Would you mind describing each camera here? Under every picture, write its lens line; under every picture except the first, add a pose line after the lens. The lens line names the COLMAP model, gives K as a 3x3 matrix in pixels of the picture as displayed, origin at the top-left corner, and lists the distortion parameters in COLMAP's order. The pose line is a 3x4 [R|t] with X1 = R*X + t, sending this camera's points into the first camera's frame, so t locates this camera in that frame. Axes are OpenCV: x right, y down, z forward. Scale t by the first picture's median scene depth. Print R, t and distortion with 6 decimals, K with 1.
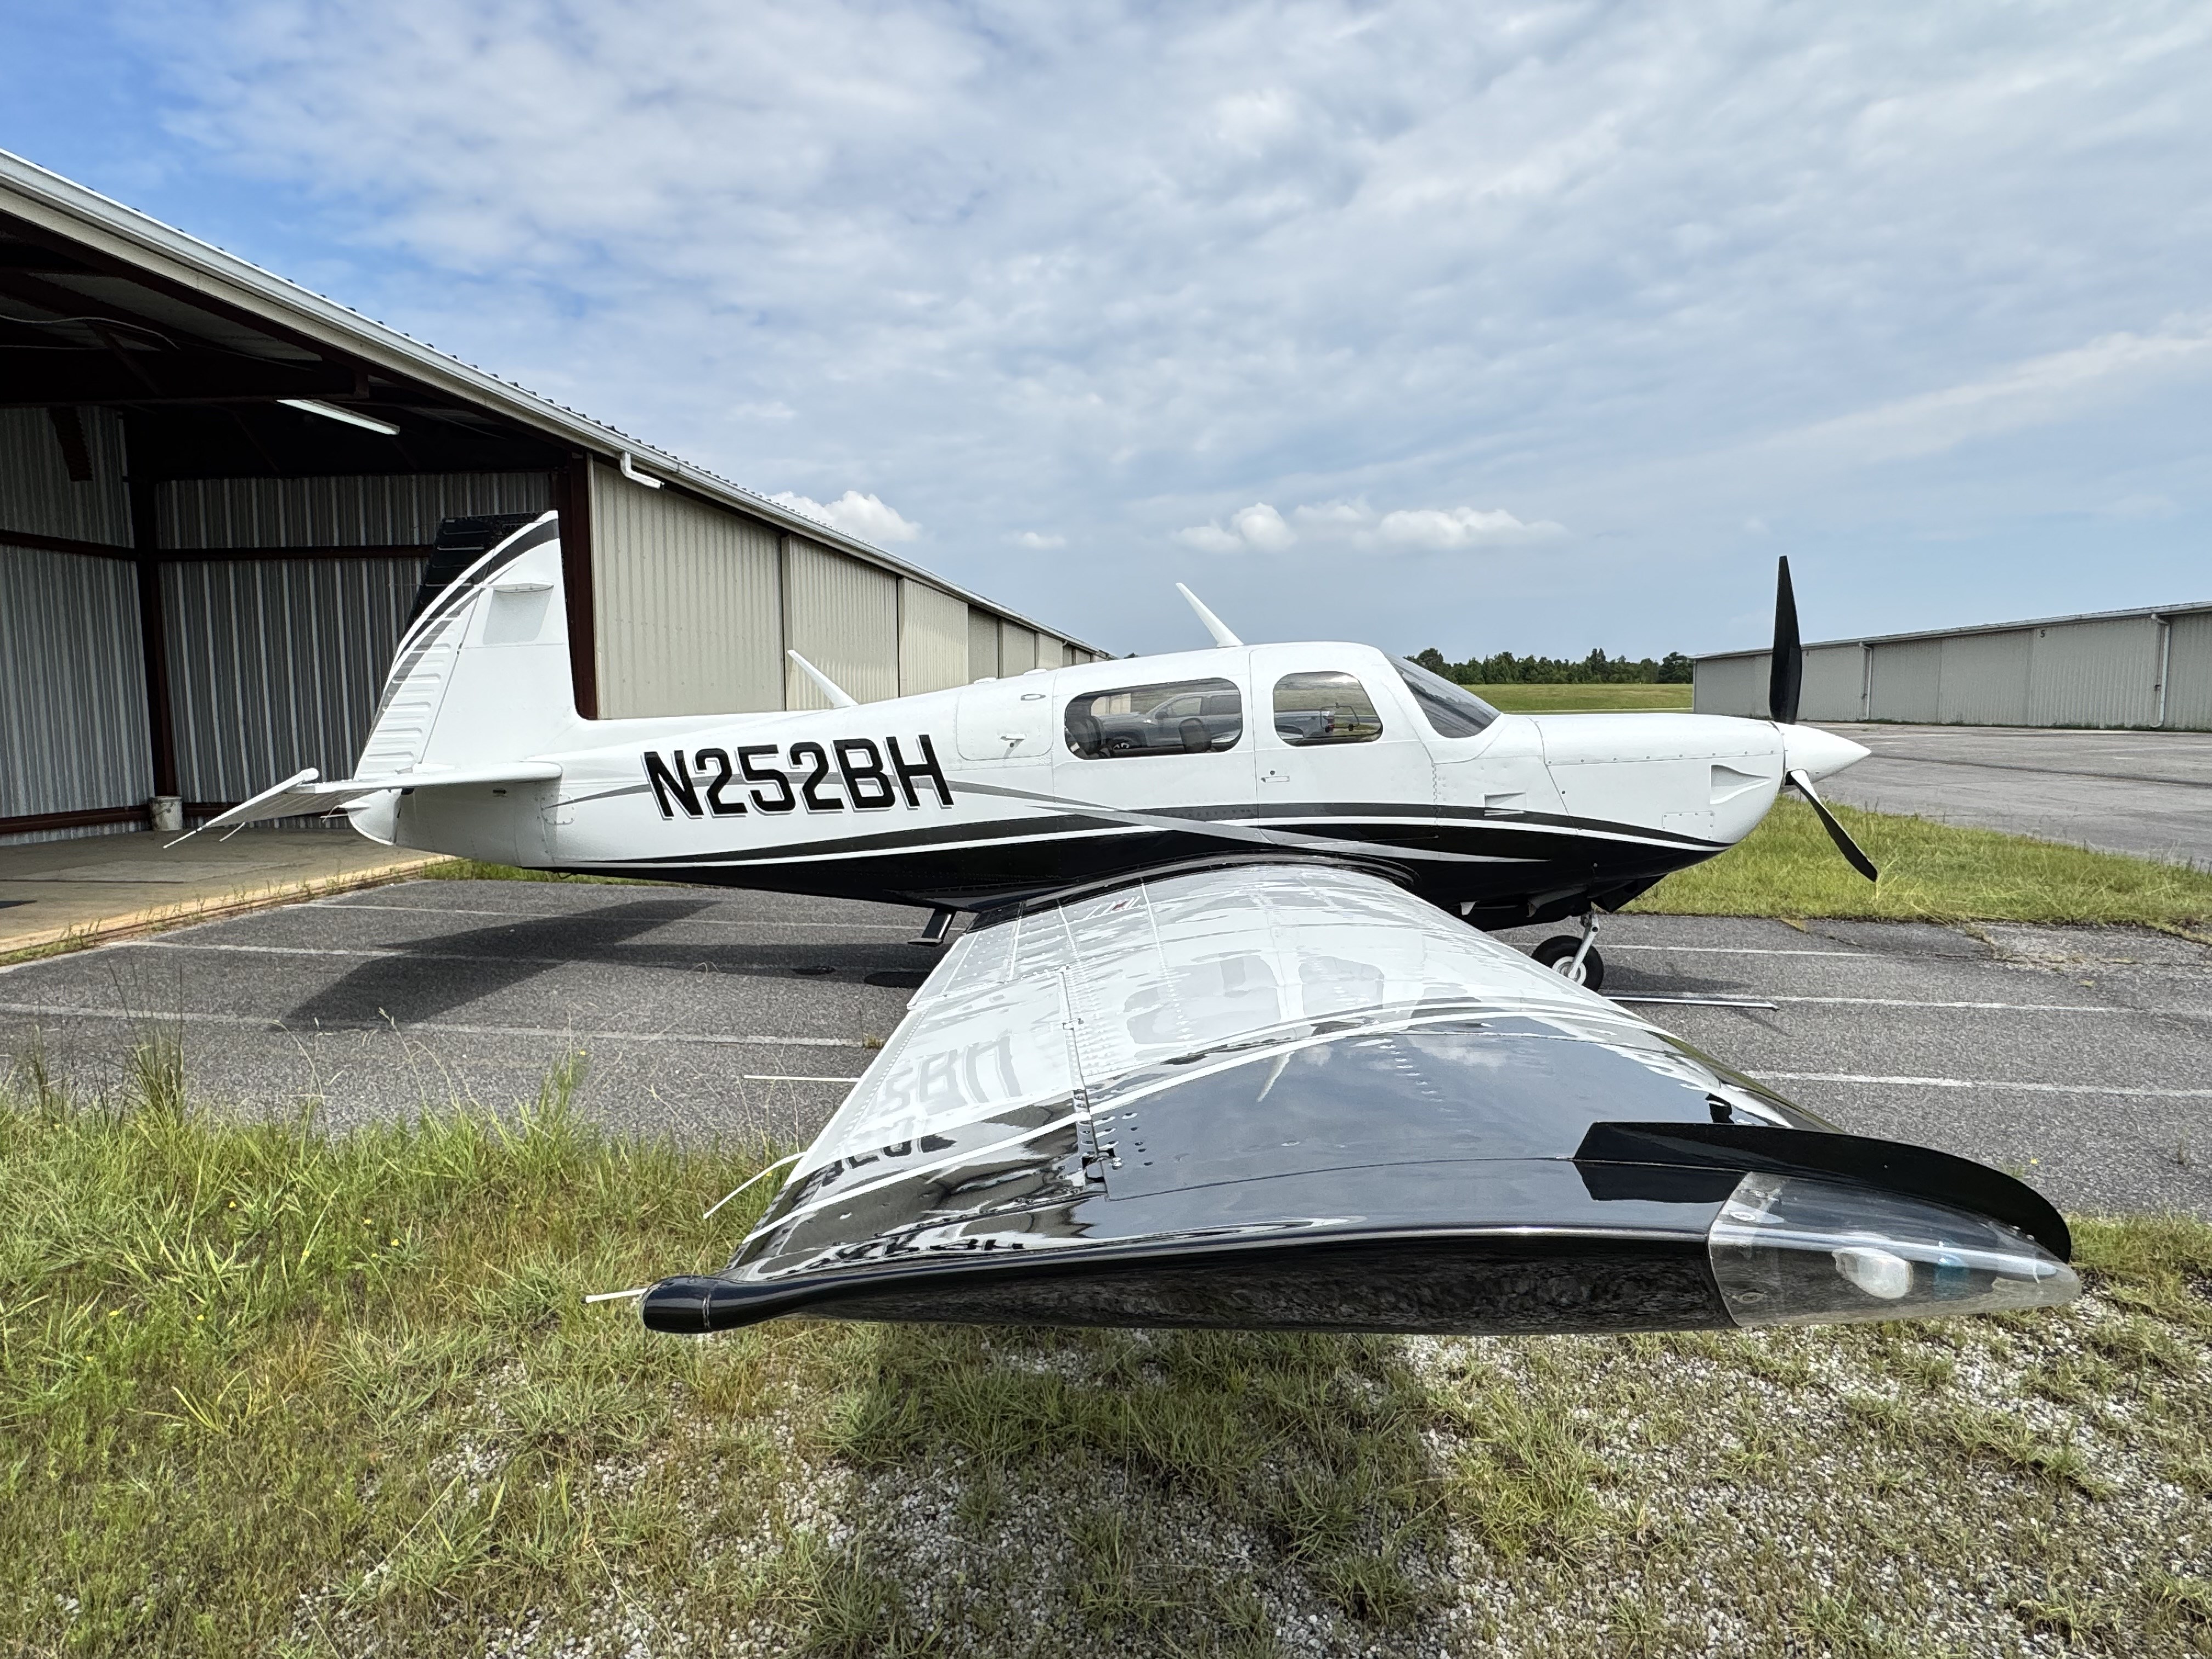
lens RADIAL K [[1248.1, 0, 1105.4], [0, 1248.1, 830.9], [0, 0, 1]] dist [0.000655, 0.000345]
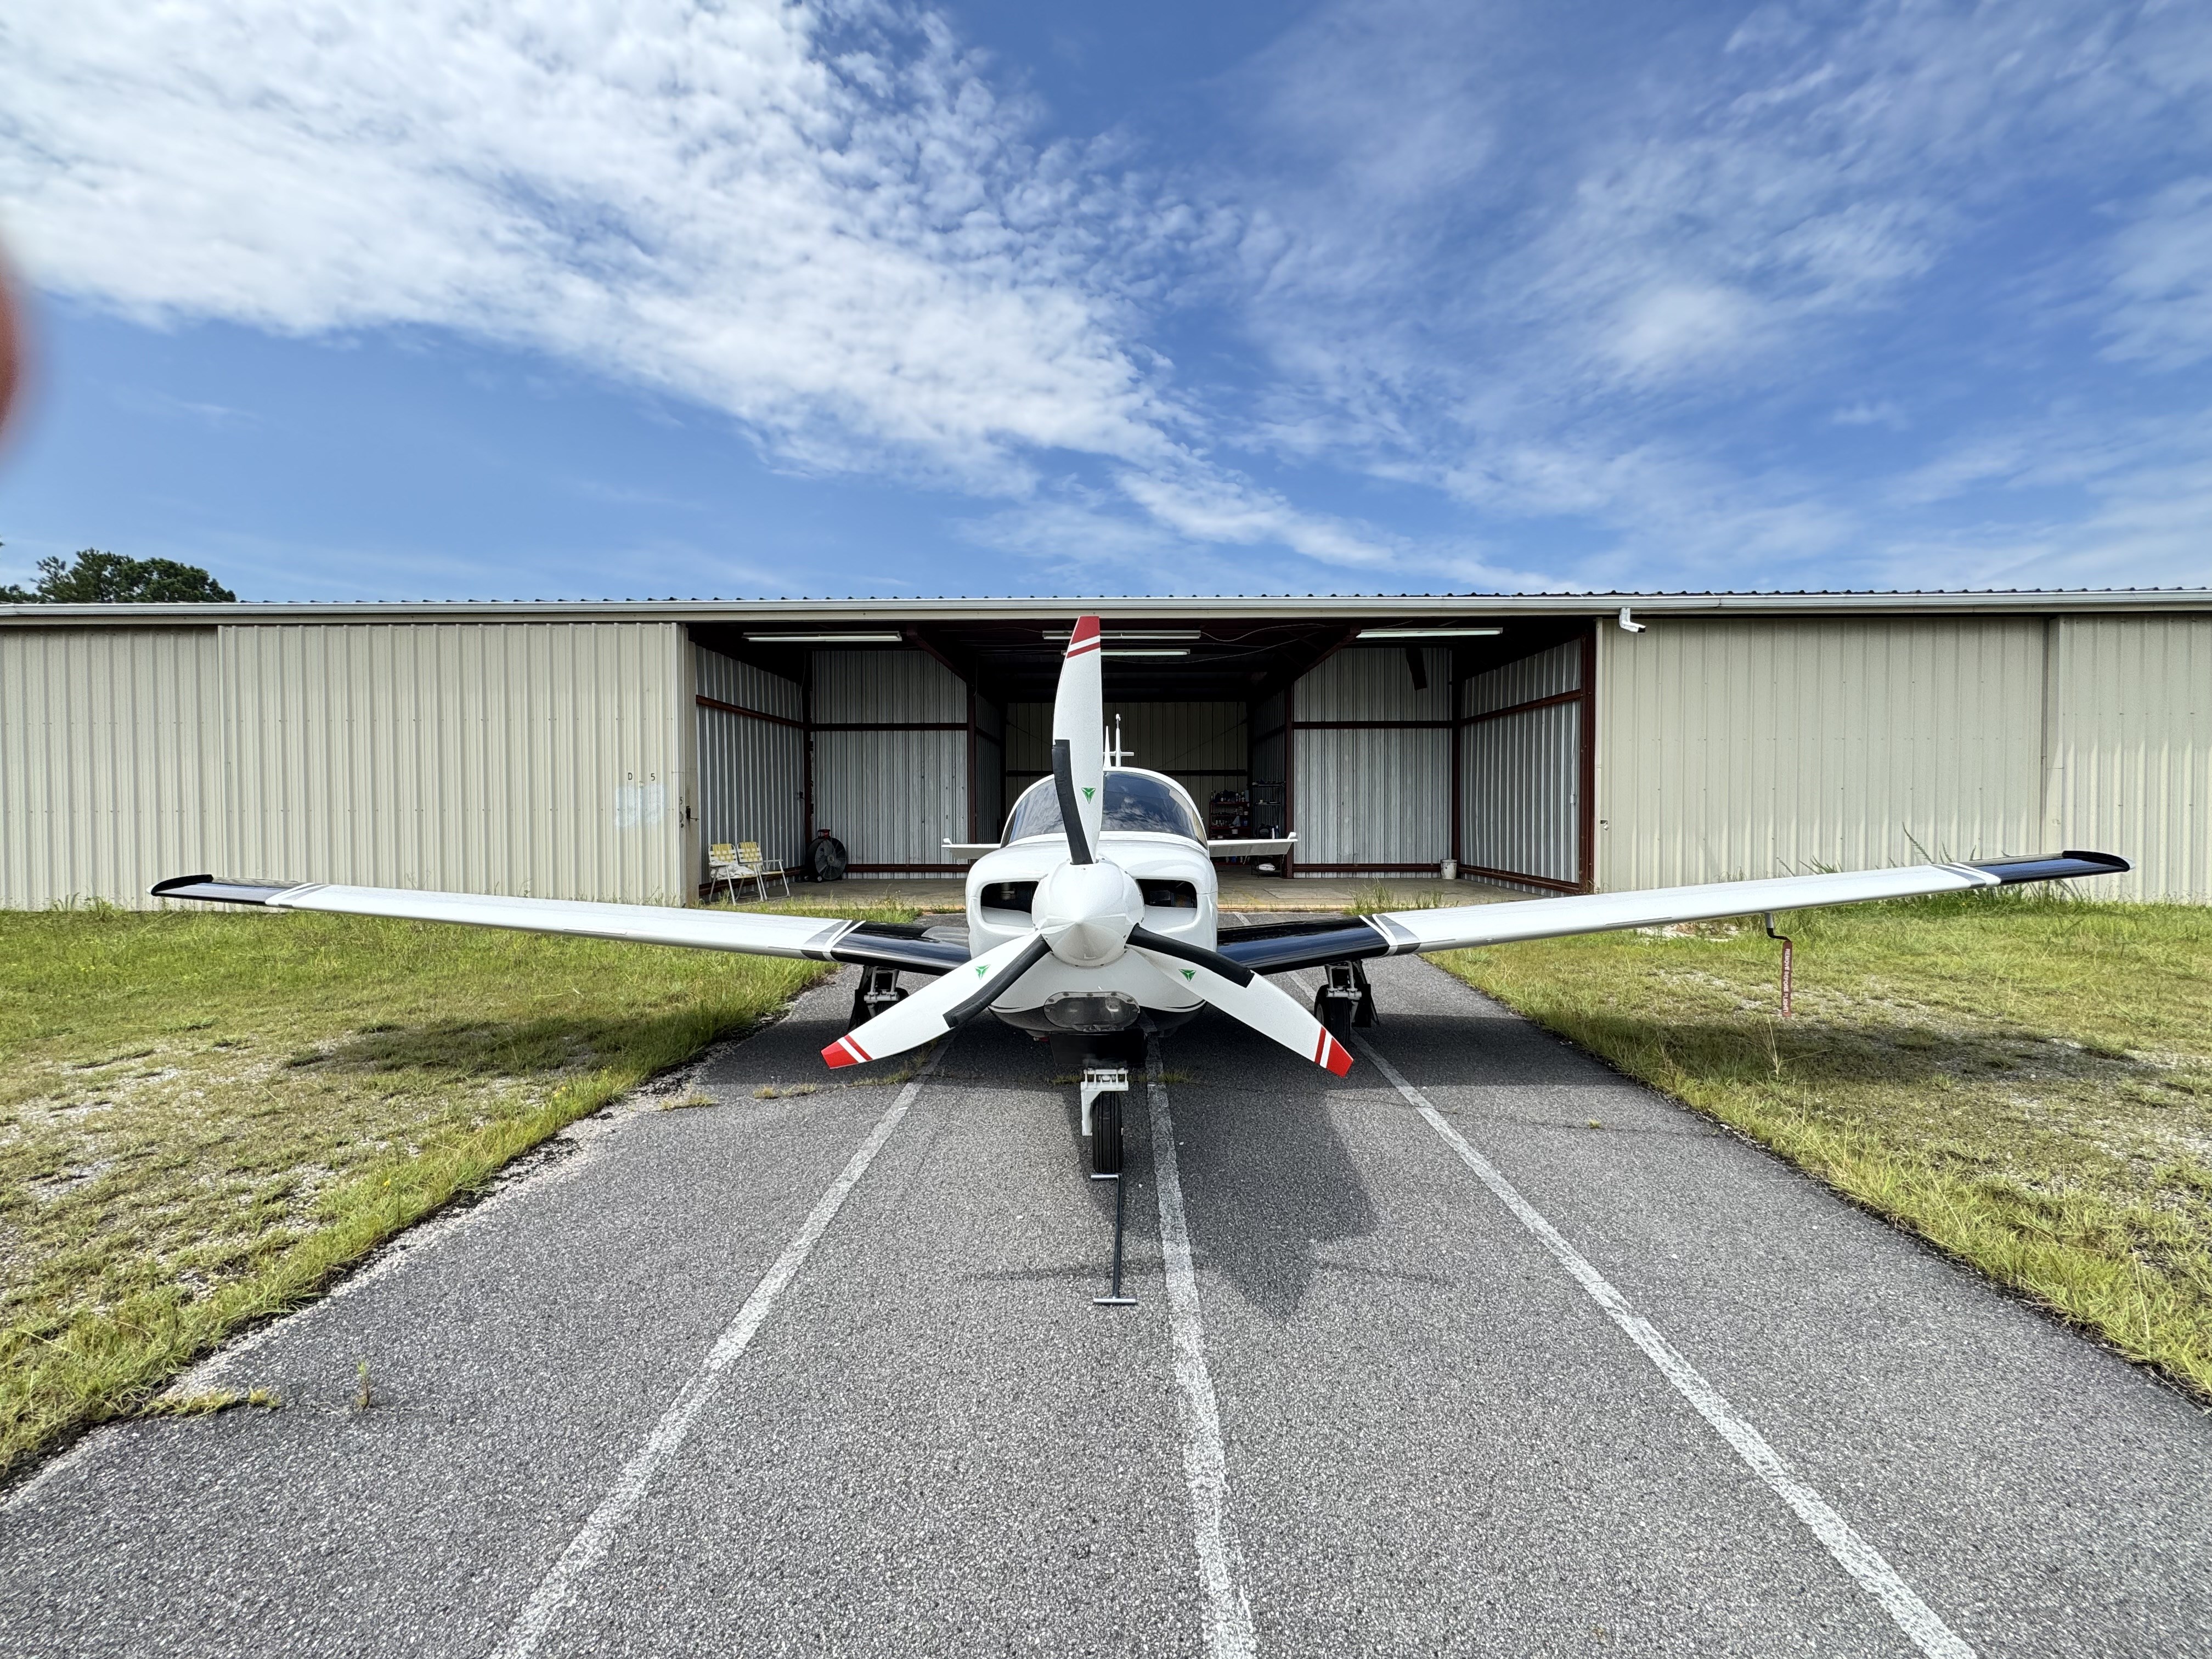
lens RADIAL K [[878.2, 0, 1106.0], [0, 878.2, 829.5], [0, 0, 1]] dist [-0.001585, -0.000443]
pose [[0.093001, 0.028165, -0.995268, 0.977281], [-0.097024, 0.995099, 0.019094, -0.108236], [0.990927, 0.094789, 0.095278, 0.929630]]
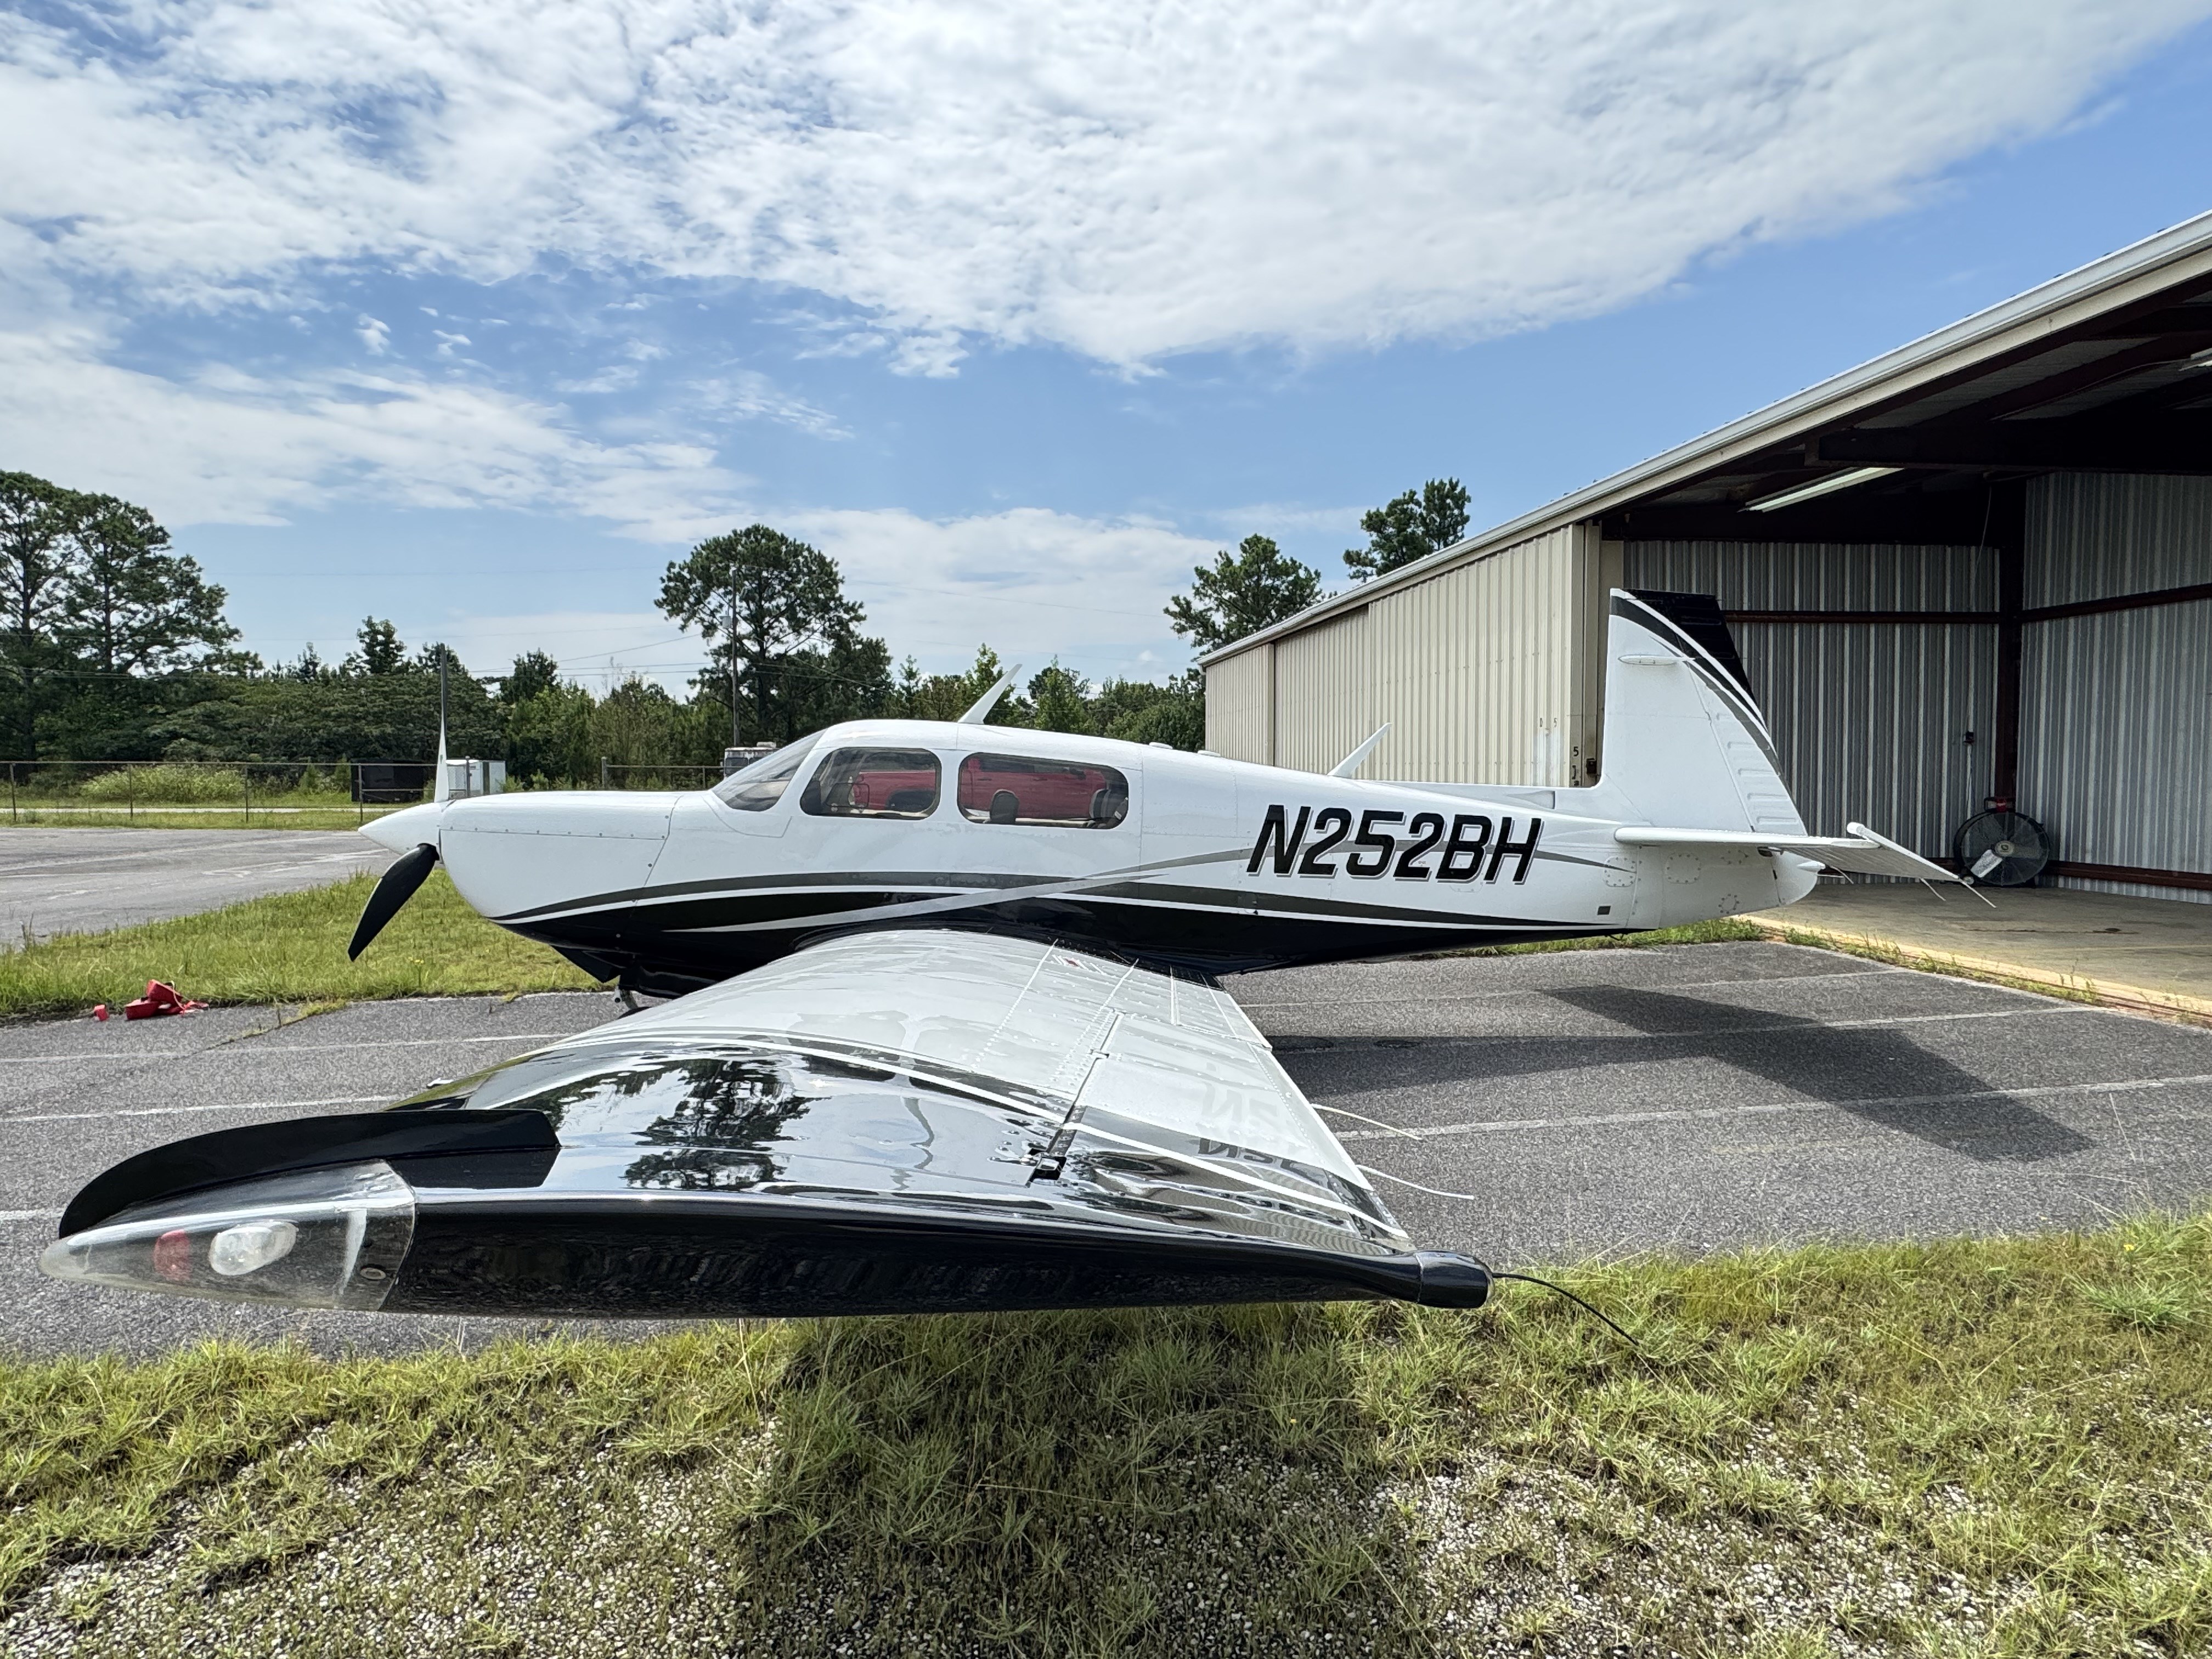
lens RADIAL K [[1248.1, 0, 1105.4], [0, 1248.1, 830.9], [0, 0, 1]] dist [0.000655, 0.000345]
pose [[-0.977538, 0.022218, -0.209584, 0.201476], [-0.010039, 0.988390, 0.151604, -0.232513], [0.210519, 0.150302, -0.965966, 2.120095]]
